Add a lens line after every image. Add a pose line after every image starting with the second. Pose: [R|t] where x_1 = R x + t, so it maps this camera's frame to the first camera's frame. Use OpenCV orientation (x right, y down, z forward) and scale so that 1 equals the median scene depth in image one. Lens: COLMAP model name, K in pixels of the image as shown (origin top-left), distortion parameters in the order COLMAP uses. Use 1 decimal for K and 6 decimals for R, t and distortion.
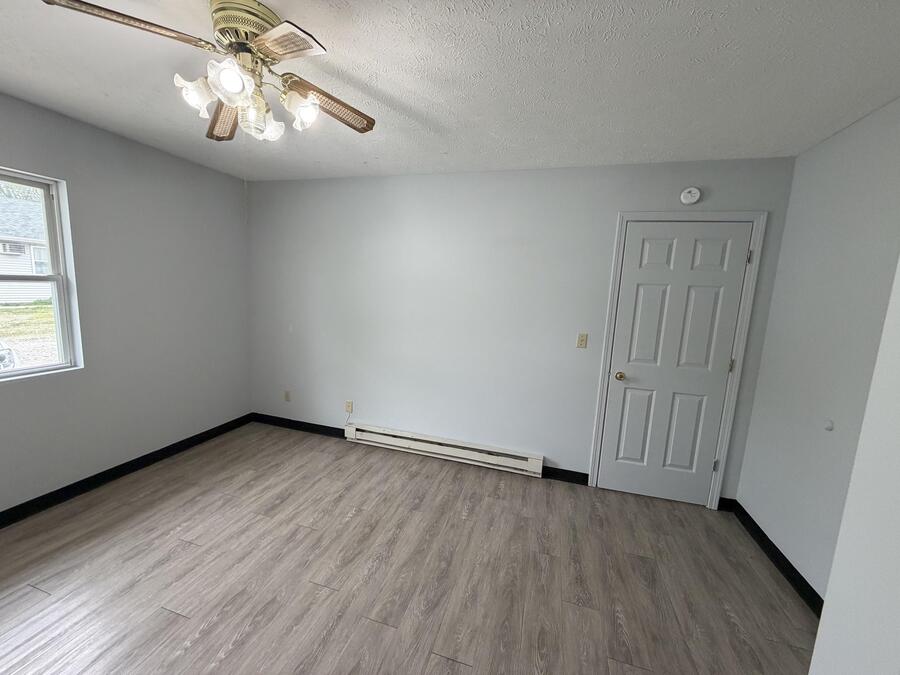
lens RADIAL K [[355.7, 0, 450.0], [0, 355.7, 337.5], [0, 0, 1]] dist [0.001773, 0.000133]
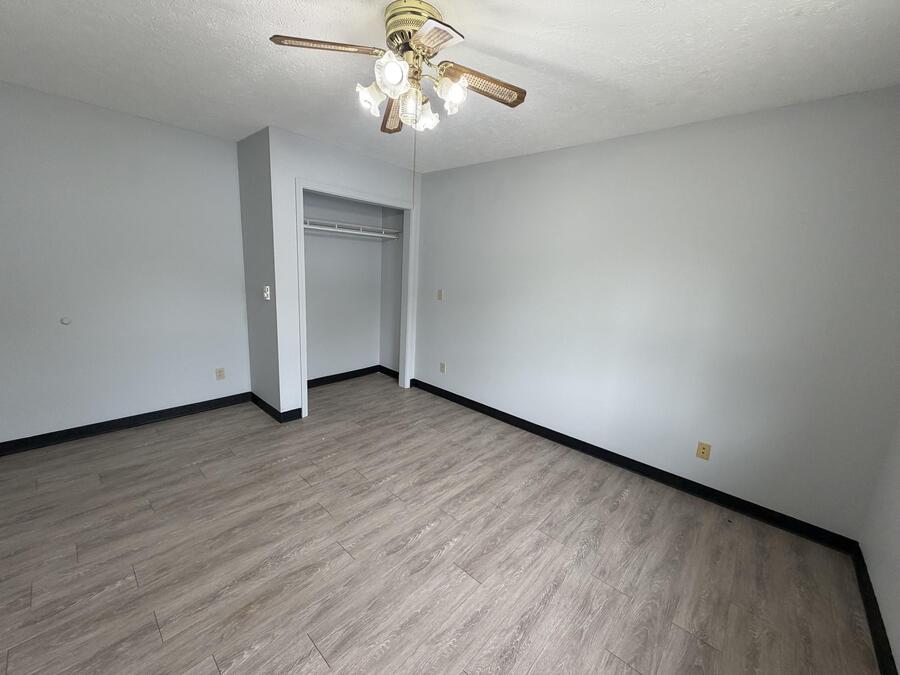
lens RADIAL K [[355.7, 0, 450.0], [0, 355.7, 337.5], [0, 0, 1]] dist [0.001773, 0.000133]
pose [[-0.894707, -0.181923, 0.407927, -0.878715], [-0.034303, 0.938583, 0.343344, -0.224637], [-0.445335, 0.293199, -0.845997, 1.468039]]
